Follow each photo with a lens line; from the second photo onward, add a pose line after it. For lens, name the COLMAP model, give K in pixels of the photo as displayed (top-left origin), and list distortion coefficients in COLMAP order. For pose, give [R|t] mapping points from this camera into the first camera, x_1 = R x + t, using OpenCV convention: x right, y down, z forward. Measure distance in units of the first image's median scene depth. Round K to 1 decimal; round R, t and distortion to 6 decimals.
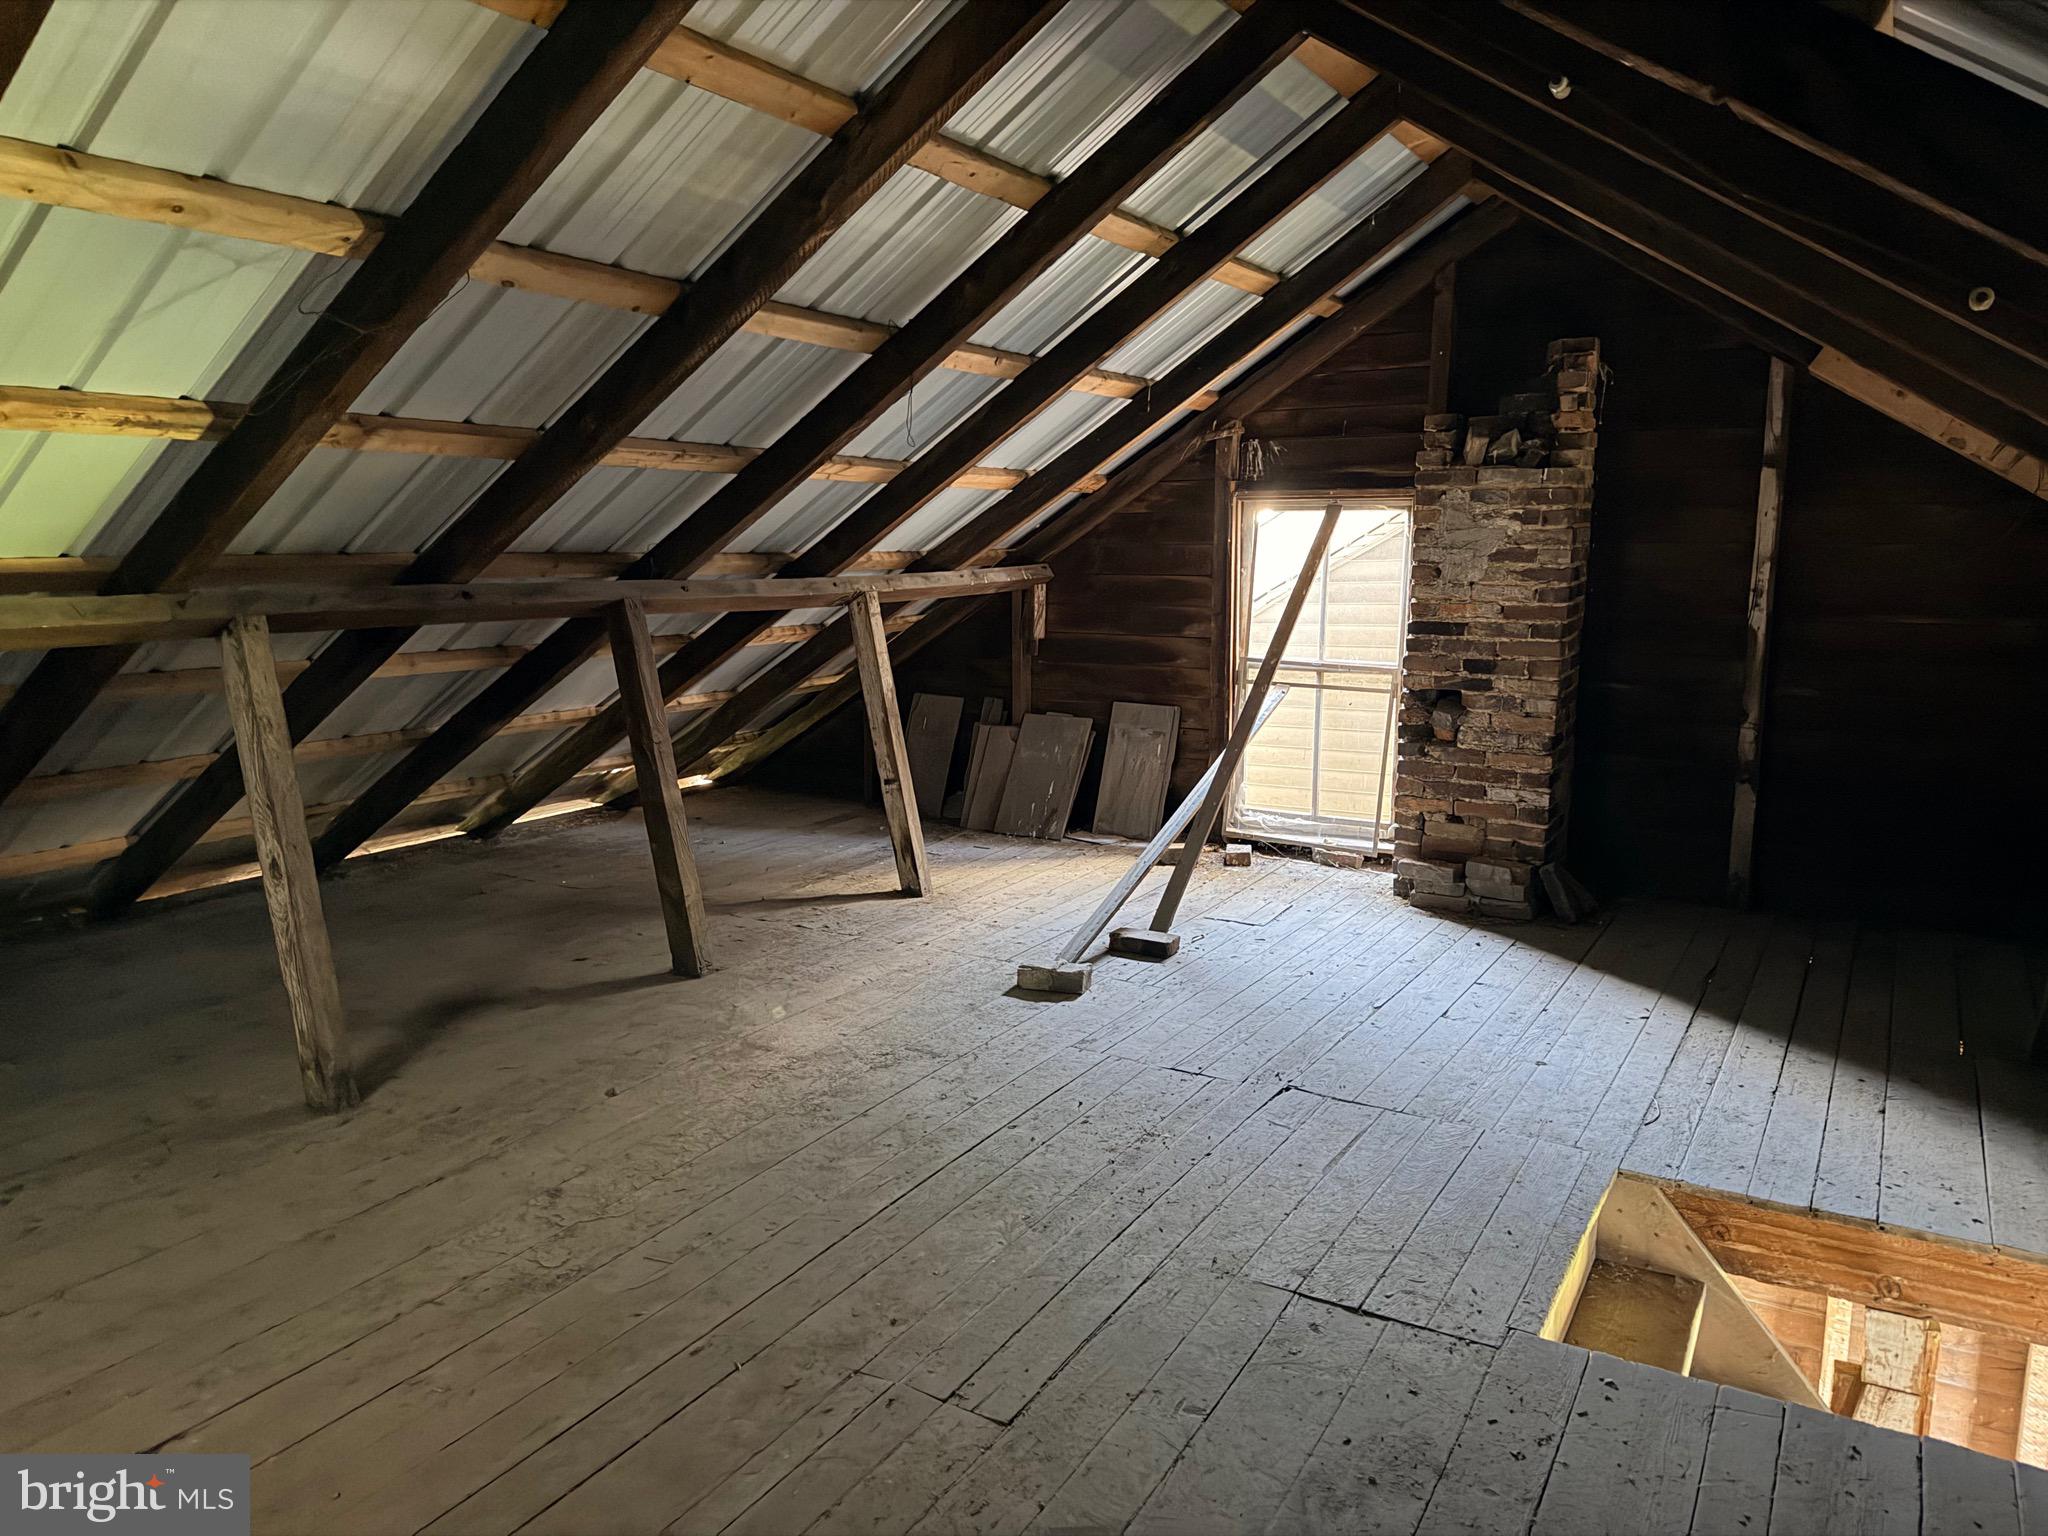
lens RADIAL K [[1450.3, 0, 1004.9], [0, 1450.3, 774.9], [0, 0, 1]] dist [0.064211, -0.071355]
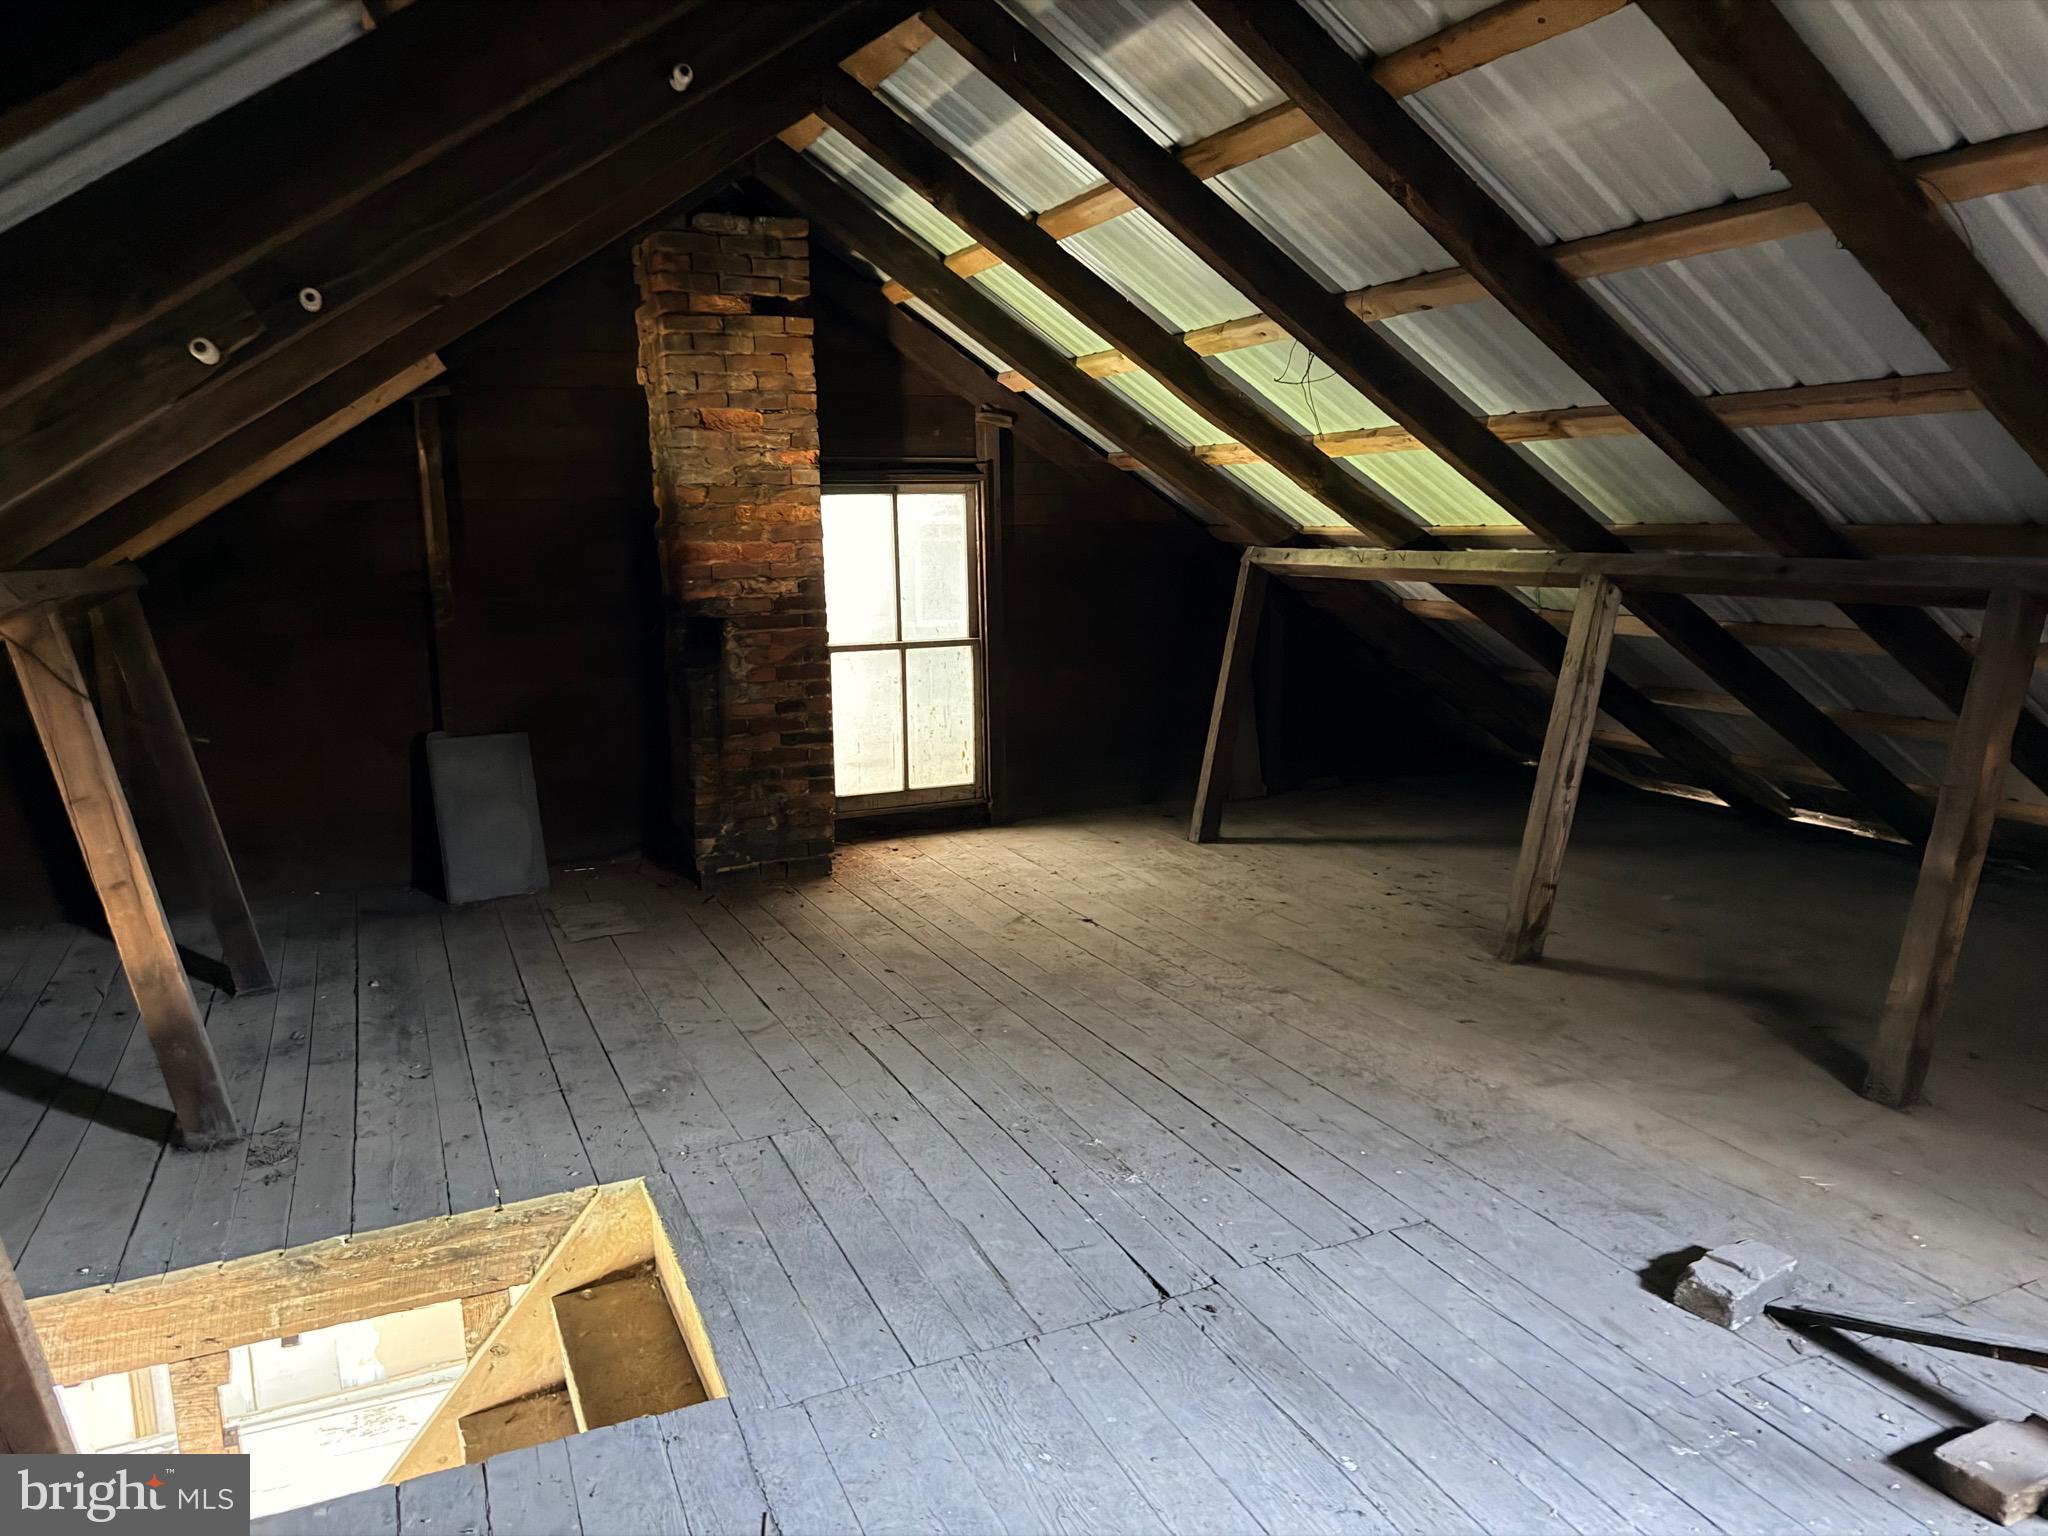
lens RADIAL K [[1450.3, 0, 1011.7], [0, 1450.3, 752.1], [0, 0, 1]] dist [0.064211, -0.071355]
pose [[-0.583677, 0.138743, -0.800045, 0.539004], [-0.113766, 0.961602, 0.249759, -0.146246], [0.803977, 0.236797, -0.545480, 0.885982]]
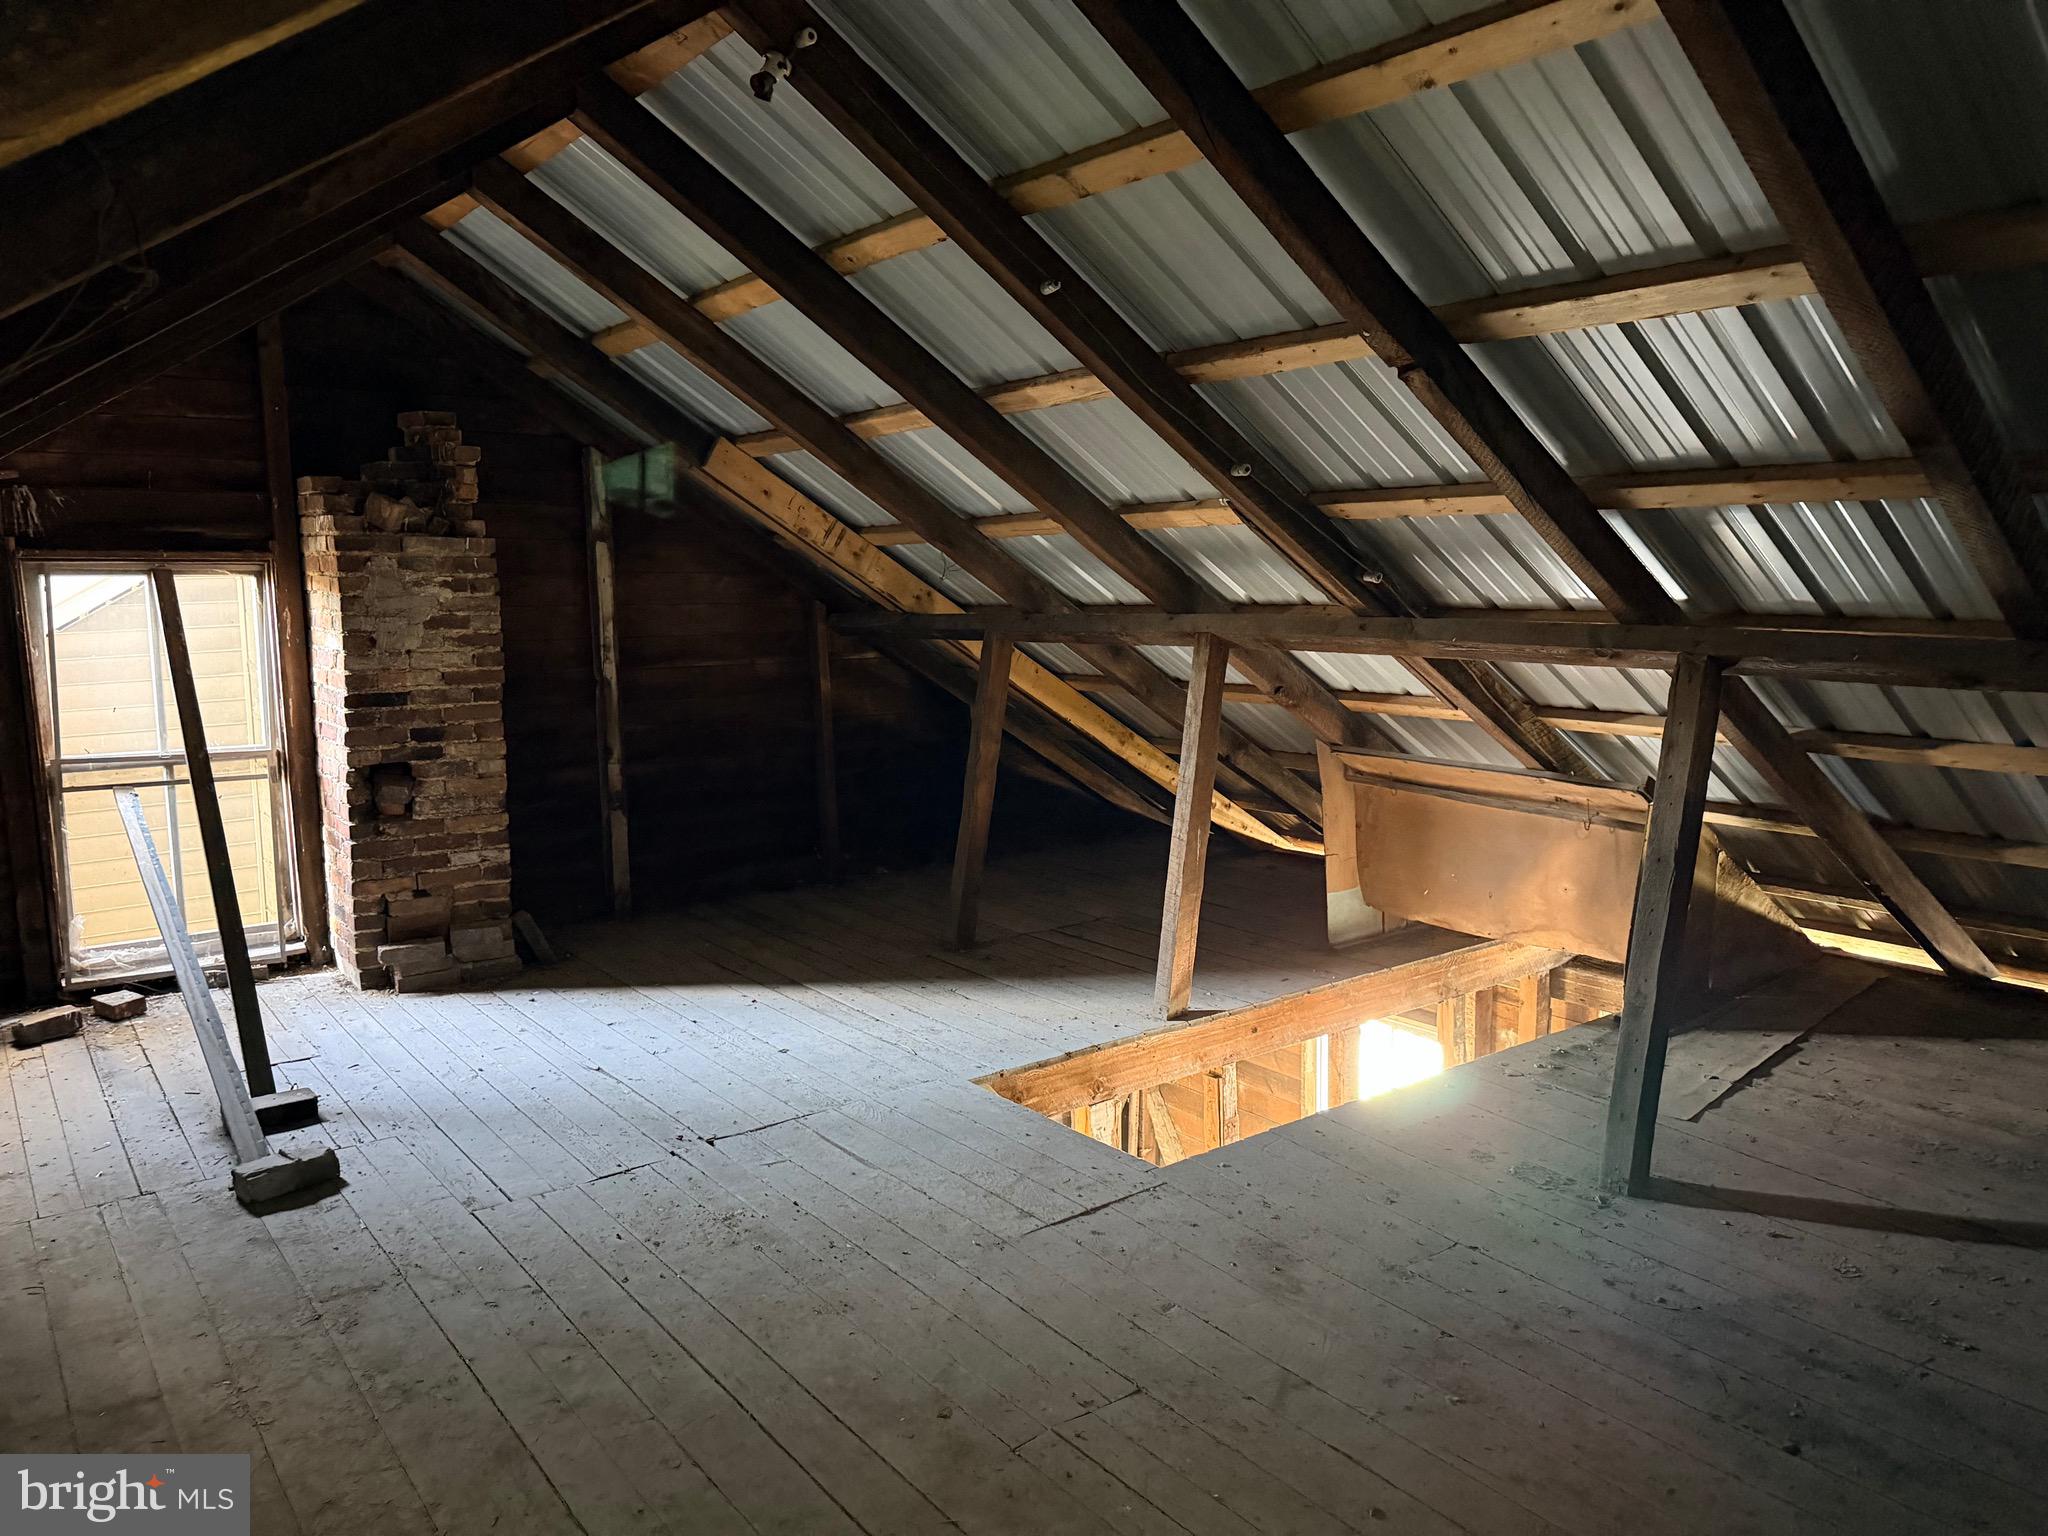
lens RADIAL K [[1450.3, 0, 1046.2], [0, 1450.3, 774.0], [0, 0, 1]] dist [0.064211, -0.071355]
pose [[0.362539, -0.132772, 0.922463, -0.447366], [0.162496, 0.983644, 0.077716, -0.058469], [-0.917693, 0.121721, 0.378184, 0.251470]]
